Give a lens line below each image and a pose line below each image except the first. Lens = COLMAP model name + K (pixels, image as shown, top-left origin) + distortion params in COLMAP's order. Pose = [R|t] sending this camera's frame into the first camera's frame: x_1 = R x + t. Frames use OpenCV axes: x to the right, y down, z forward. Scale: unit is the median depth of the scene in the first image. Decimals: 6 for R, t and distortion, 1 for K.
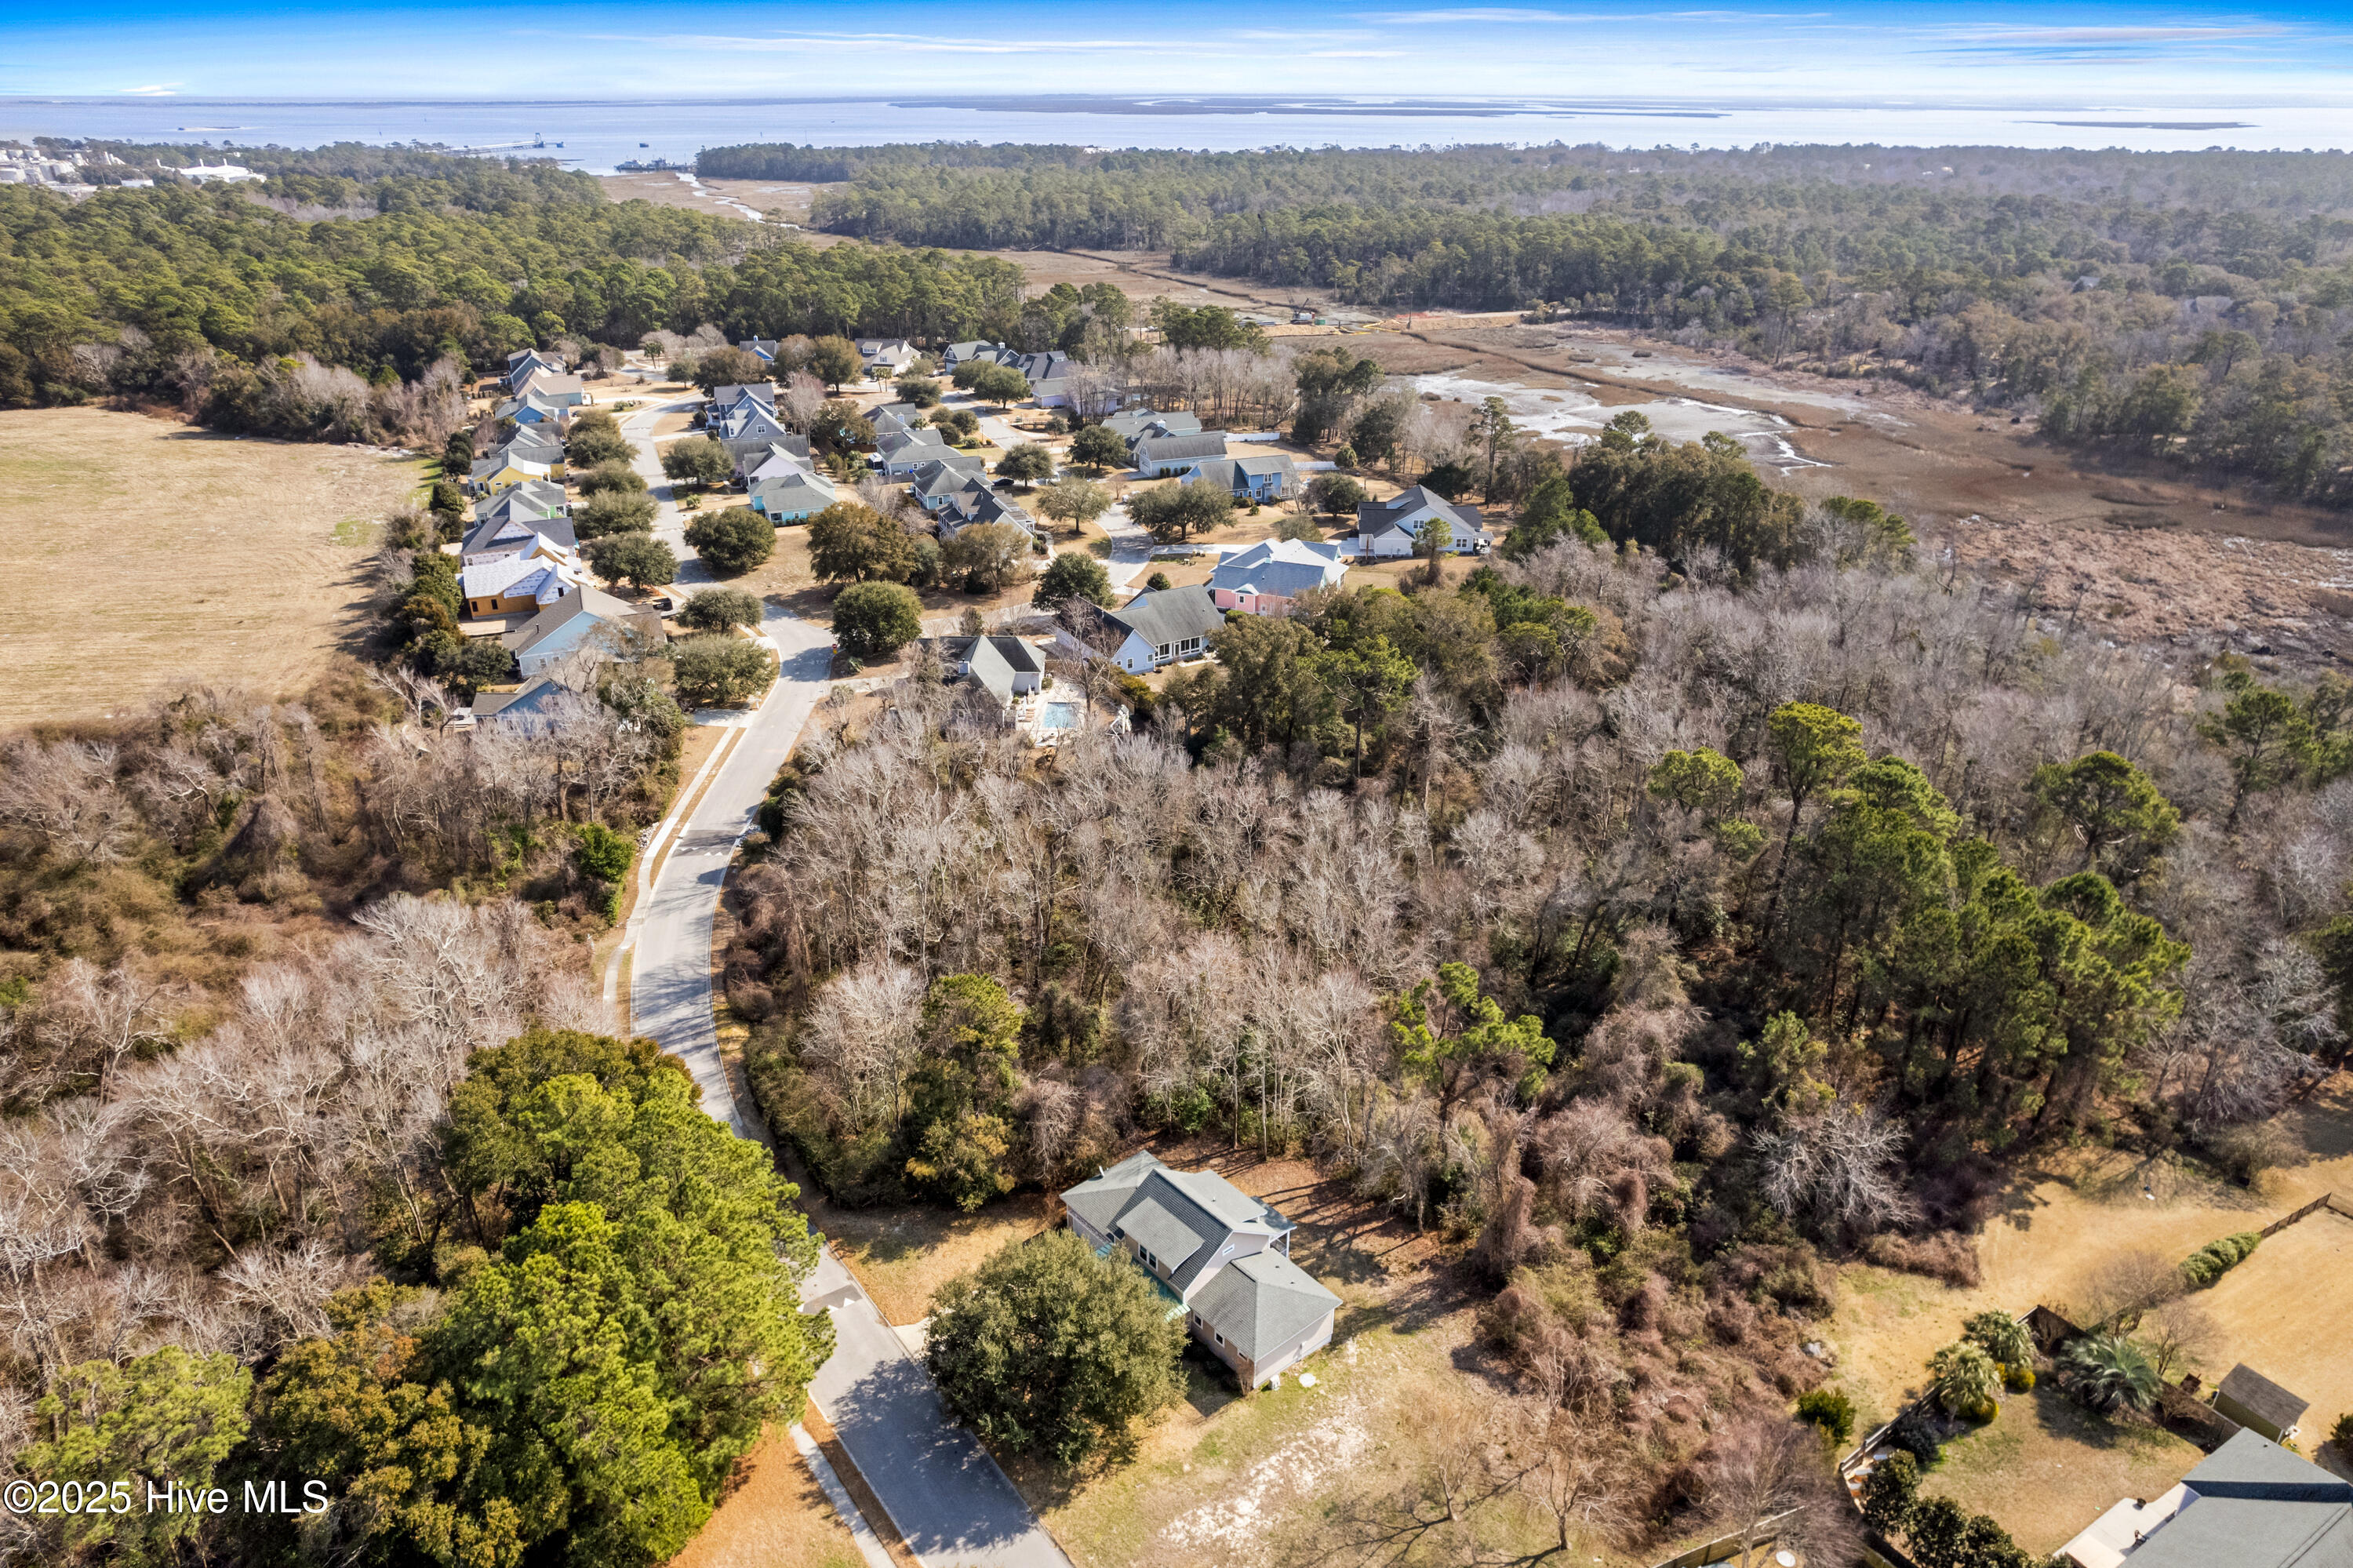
lens RADIAL K [[1576.8, 0, 1129.3], [0, 1576.8, 784.6], [0, 0, 1]] dist [-0.040162, 0.049304]
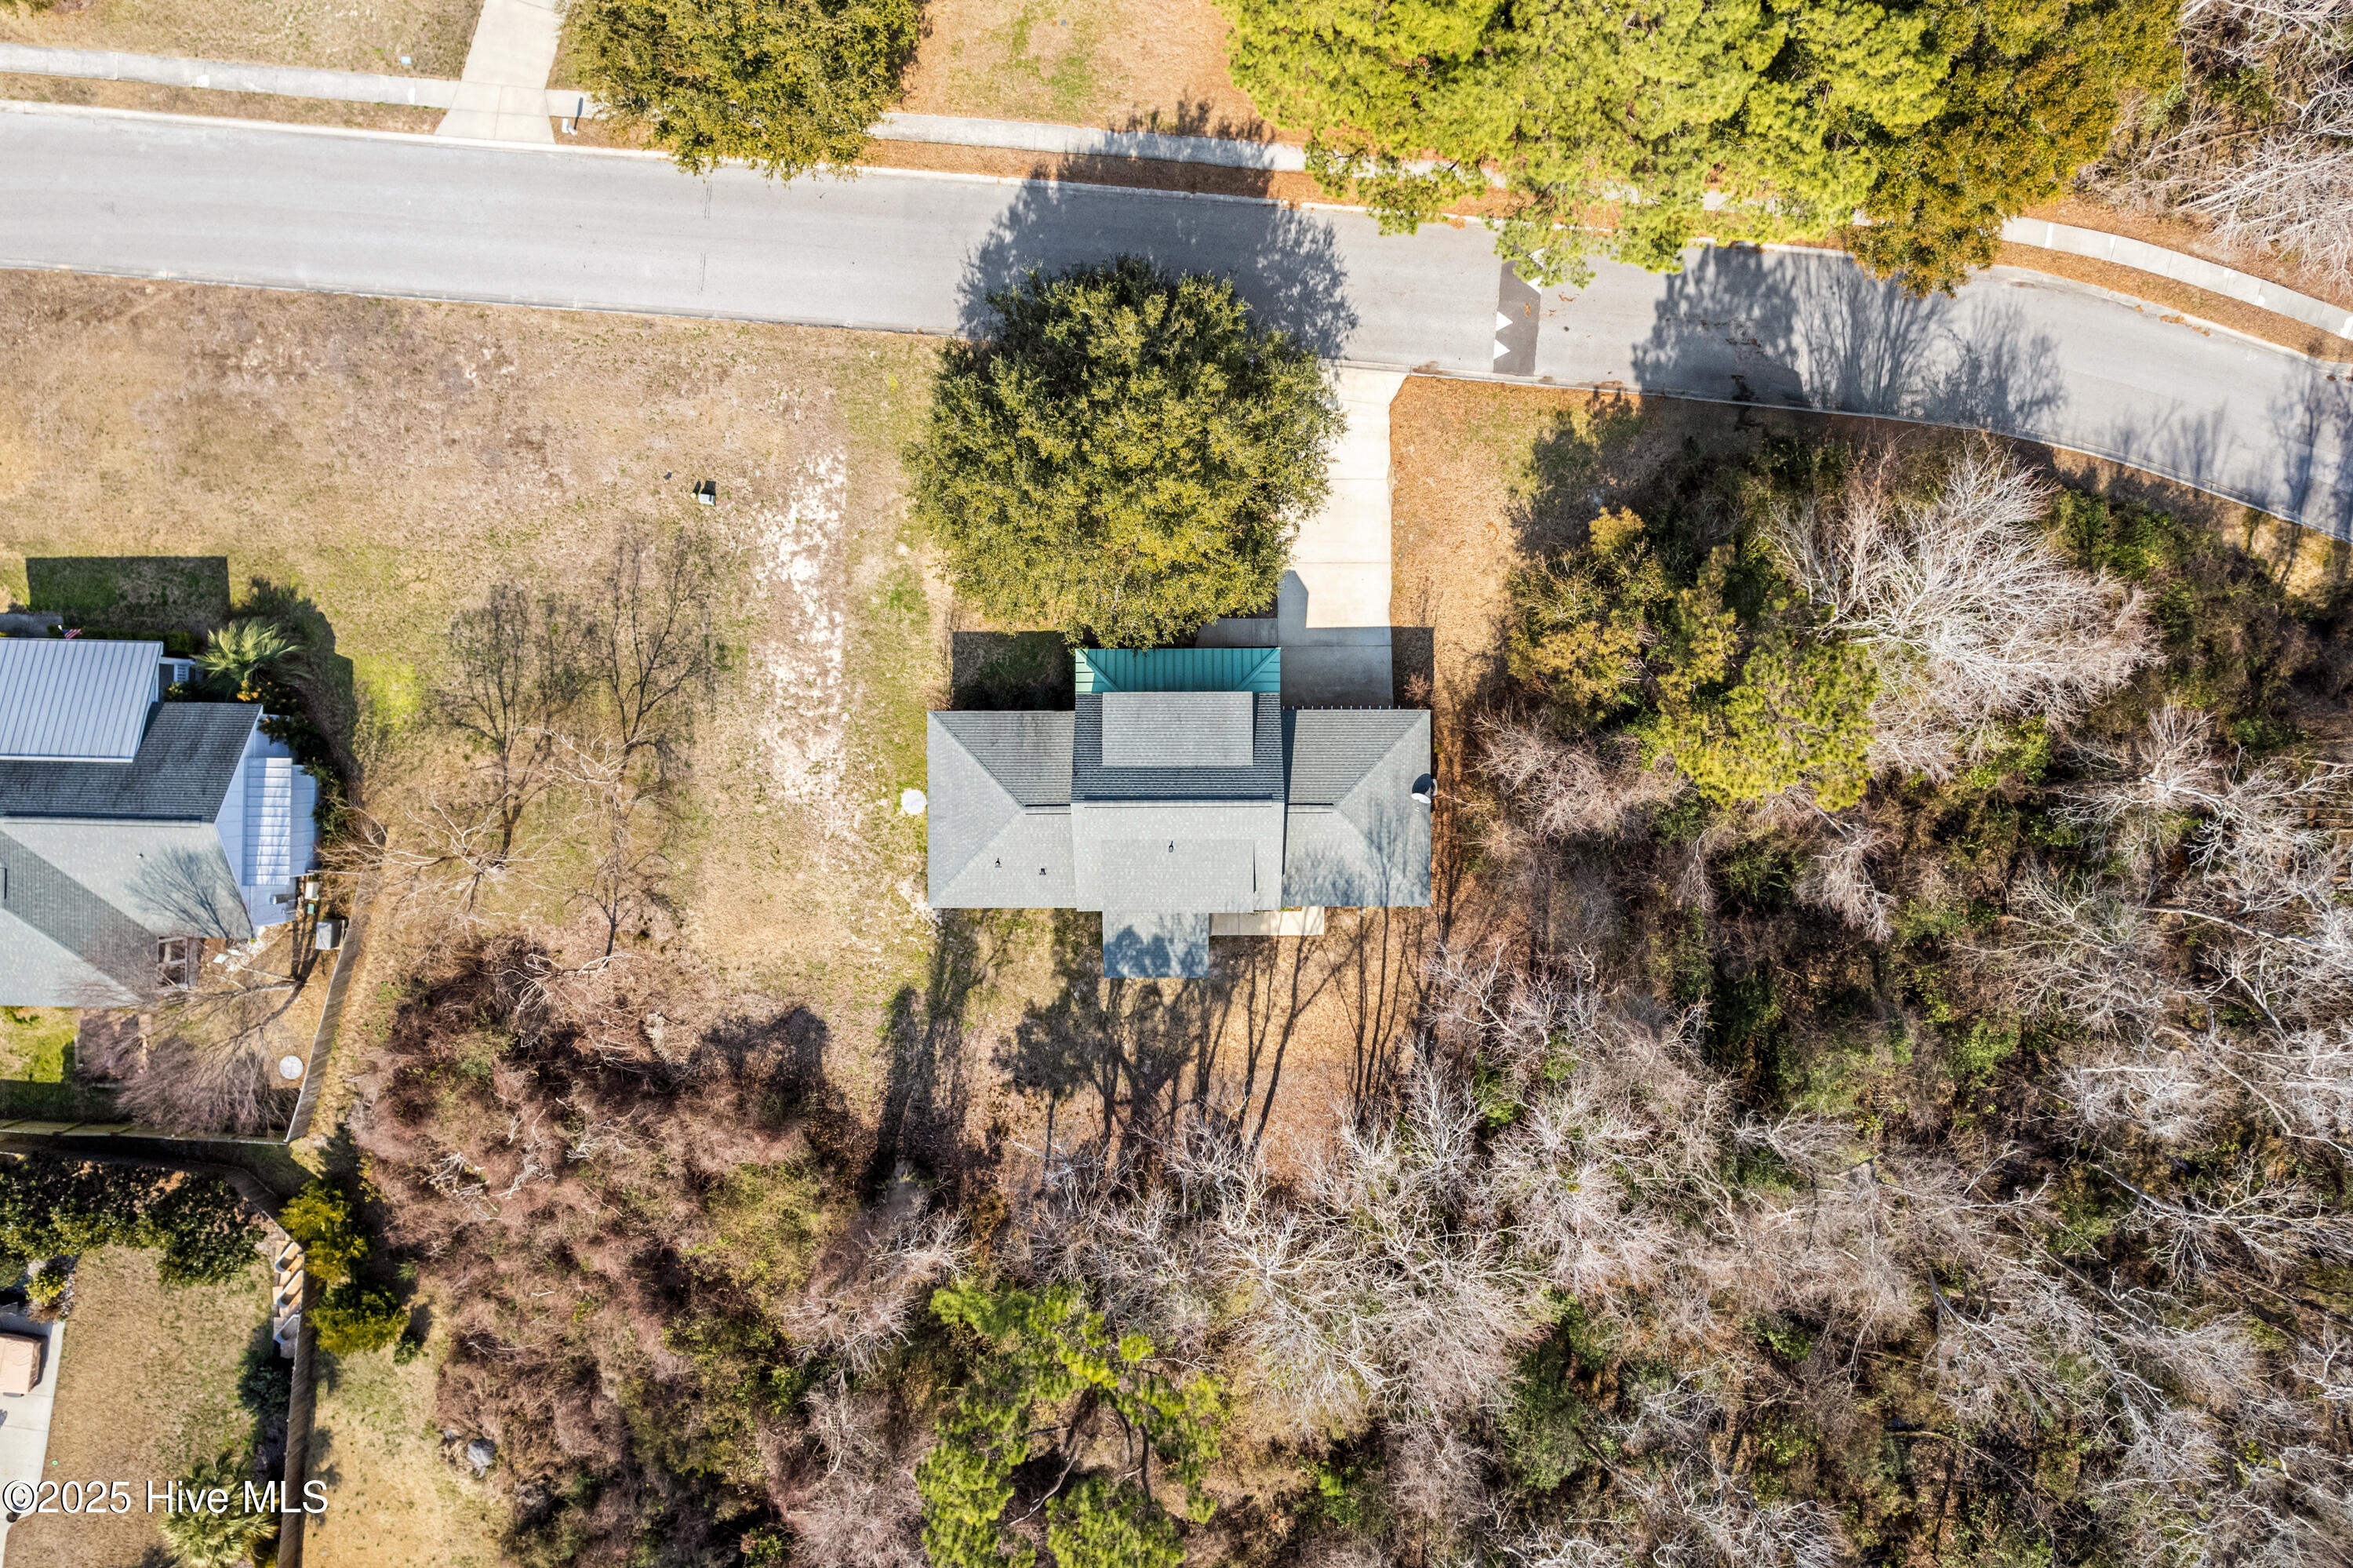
lens RADIAL K [[1683.3, 0, 1176.5], [0, 1683.3, 784.0], [0, 0, 1]] dist [-0.073939, 0.085781]
pose [[-0.633620, 0.773630, -0.004797, 0.035786], [-0.338238, -0.271437, 0.901065, -0.255681], [0.695788, 0.572555, 0.433658, 0.670303]]
